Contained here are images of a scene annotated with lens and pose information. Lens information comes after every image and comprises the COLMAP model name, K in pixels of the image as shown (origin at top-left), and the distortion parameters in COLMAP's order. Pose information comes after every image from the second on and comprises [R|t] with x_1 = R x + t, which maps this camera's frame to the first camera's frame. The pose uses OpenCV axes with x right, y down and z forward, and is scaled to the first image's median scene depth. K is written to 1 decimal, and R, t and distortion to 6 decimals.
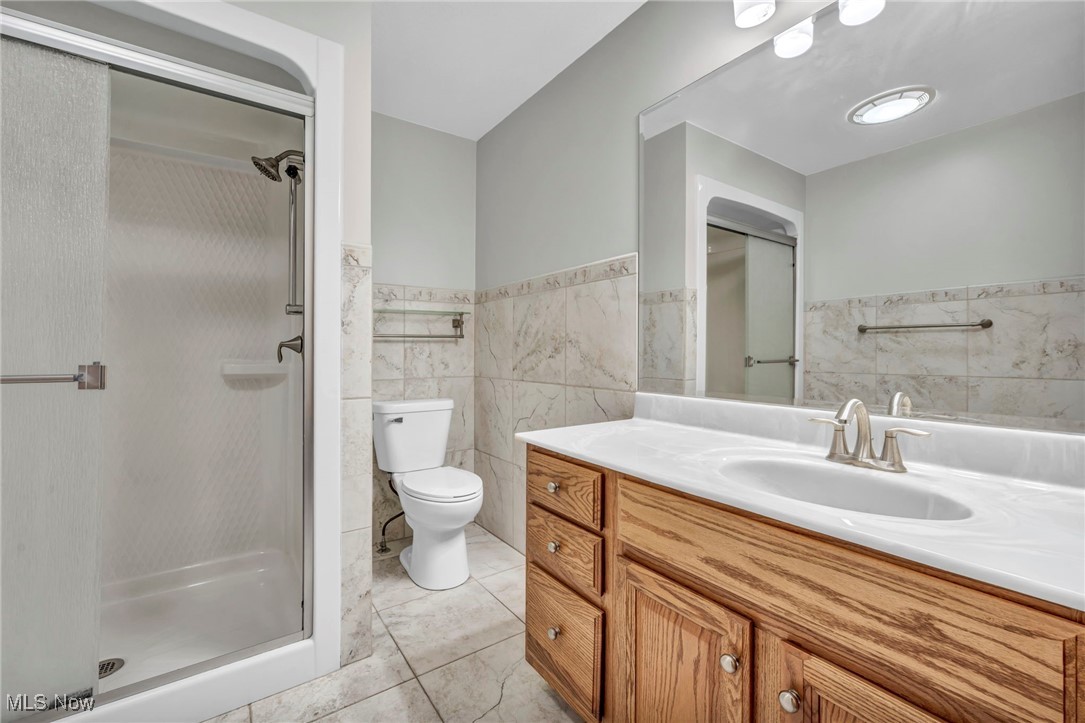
lens RADIAL K [[451.7, 0, 540.6], [0, 451.7, 353.1], [0, 0, 1]] dist [0.000352, -0.000045]
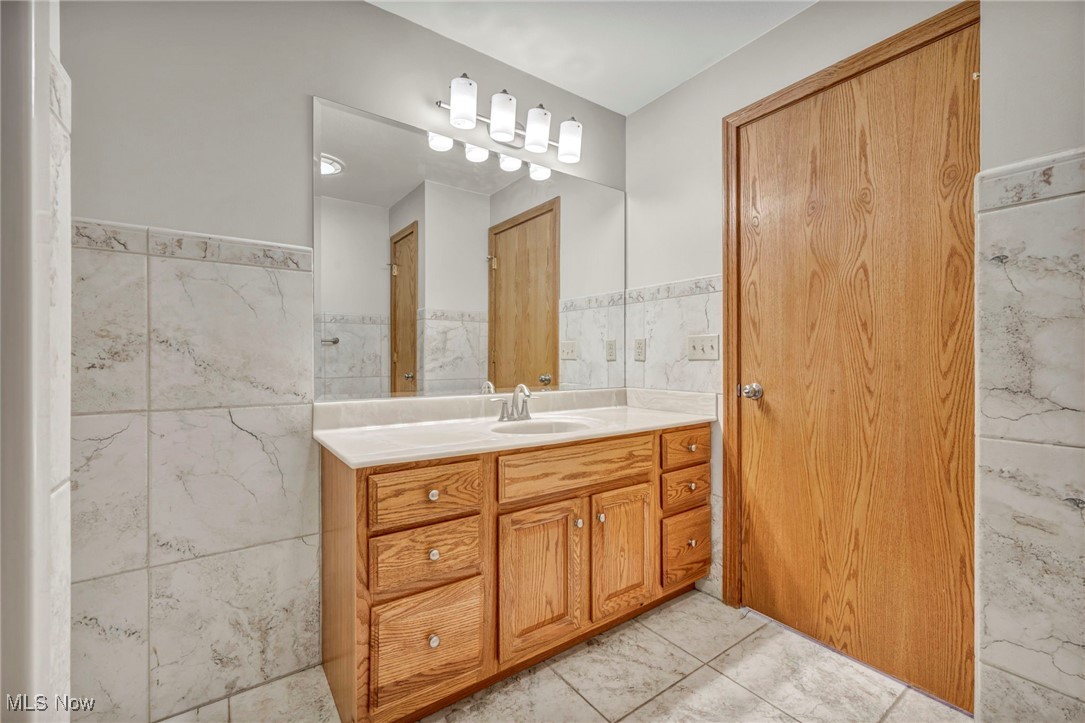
lens RADIAL K [[456.1, 0, 542.5], [0, 456.1, 361.5], [0, 0, 1]] dist [-0.000807, -0.000086]
pose [[-0.016196, -0.000336, 0.999869, -0.998868], [0.001222, 0.999999, 0.000356, 0.003766], [-0.999868, 0.001227, -0.016195, 0.790480]]
